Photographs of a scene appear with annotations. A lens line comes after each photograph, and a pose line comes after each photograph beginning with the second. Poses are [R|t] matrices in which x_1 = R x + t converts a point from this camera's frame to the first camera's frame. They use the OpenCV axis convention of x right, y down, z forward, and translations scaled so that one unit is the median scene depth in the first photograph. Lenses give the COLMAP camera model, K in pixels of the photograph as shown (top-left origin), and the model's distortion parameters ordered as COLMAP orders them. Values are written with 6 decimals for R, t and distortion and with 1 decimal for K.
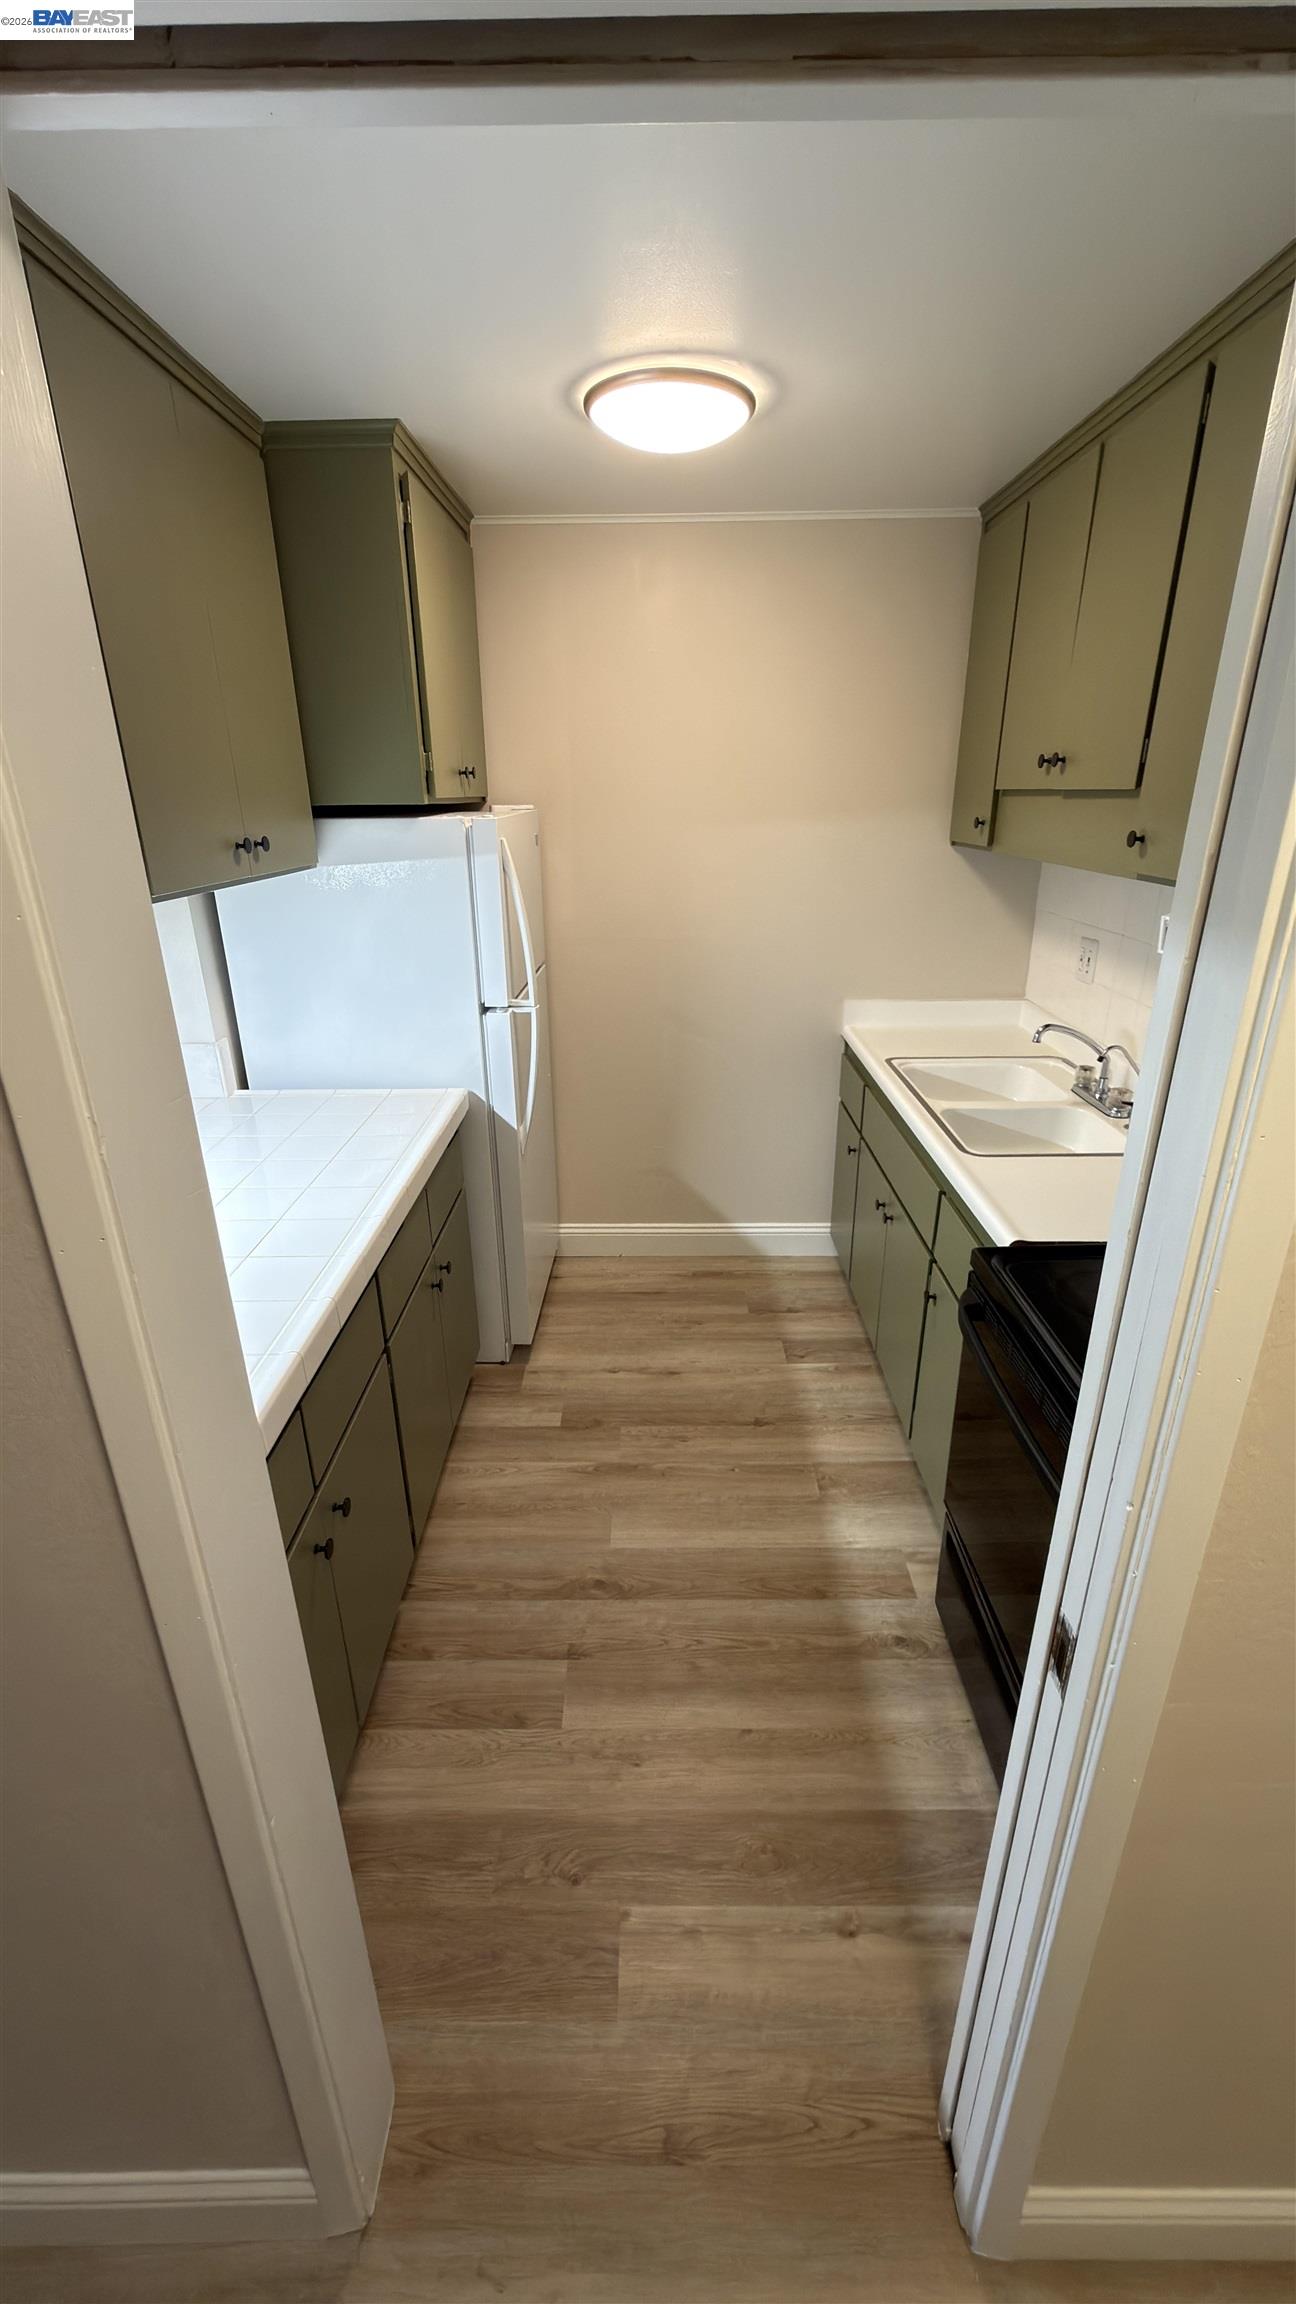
lens RADIAL K [[919.8, 0, 648.0], [0, 919.8, 1152.0], [0, 0, 1]] dist [-0.000302, 0.000096]
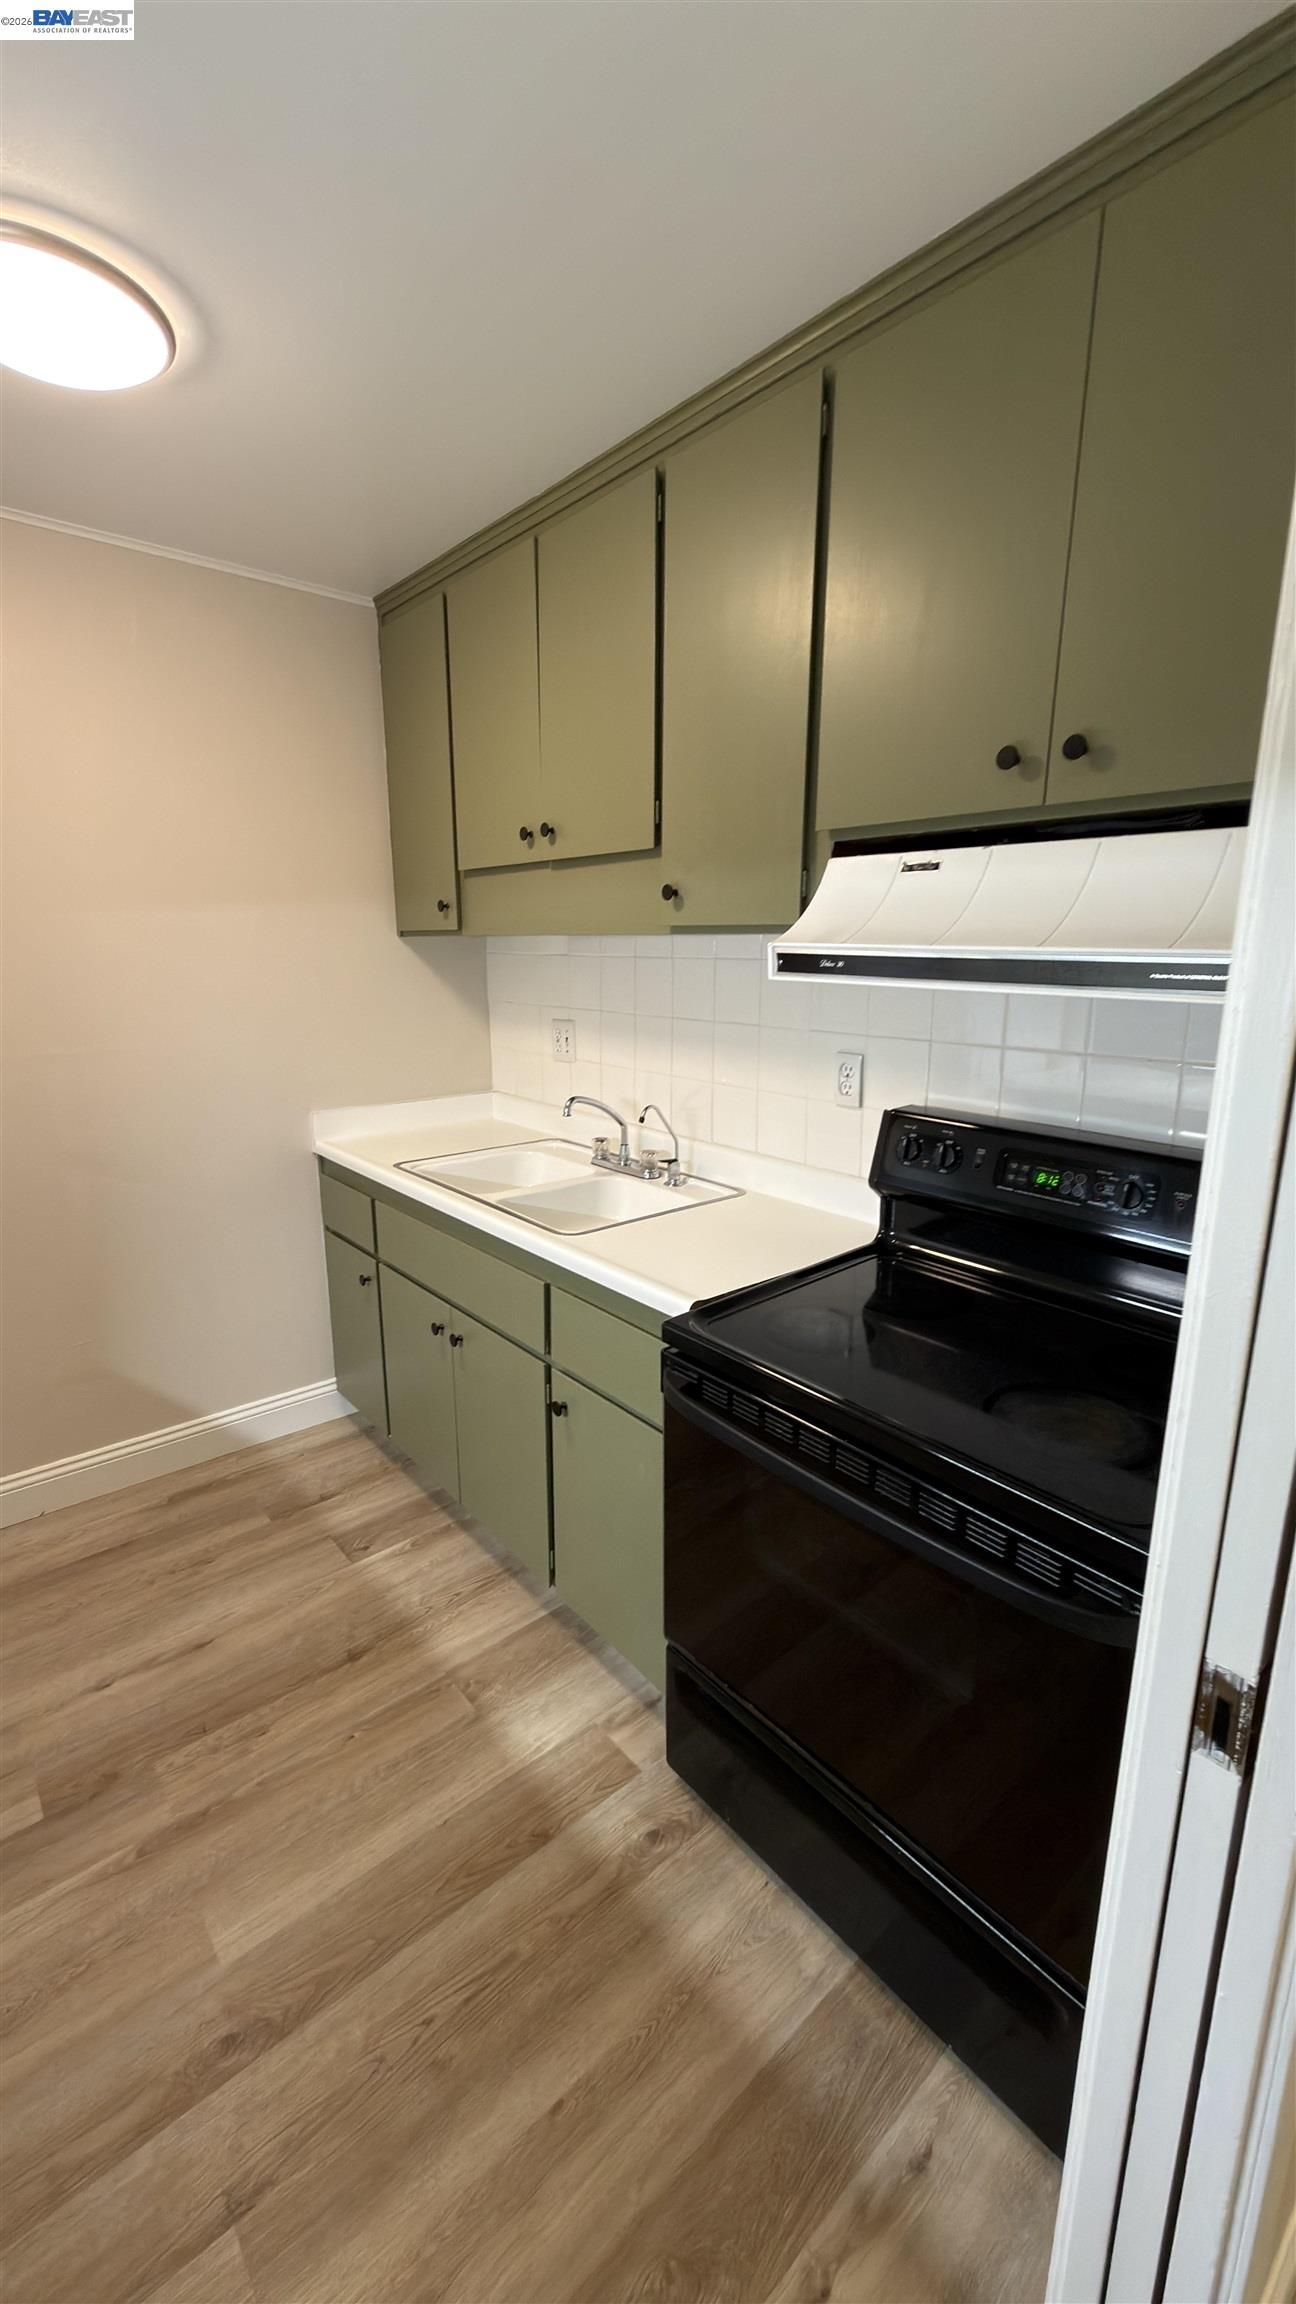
lens RADIAL K [[919.8, 0, 648.0], [0, 919.8, 1152.0], [0, 0, 1]] dist [-0.000302, 0.000096]
pose [[0.757259, -0.133082, 0.639412, -0.127448], [0.230194, 0.970580, -0.070611, 0.004243], [-0.611203, 0.200659, 0.765615, 0.205460]]
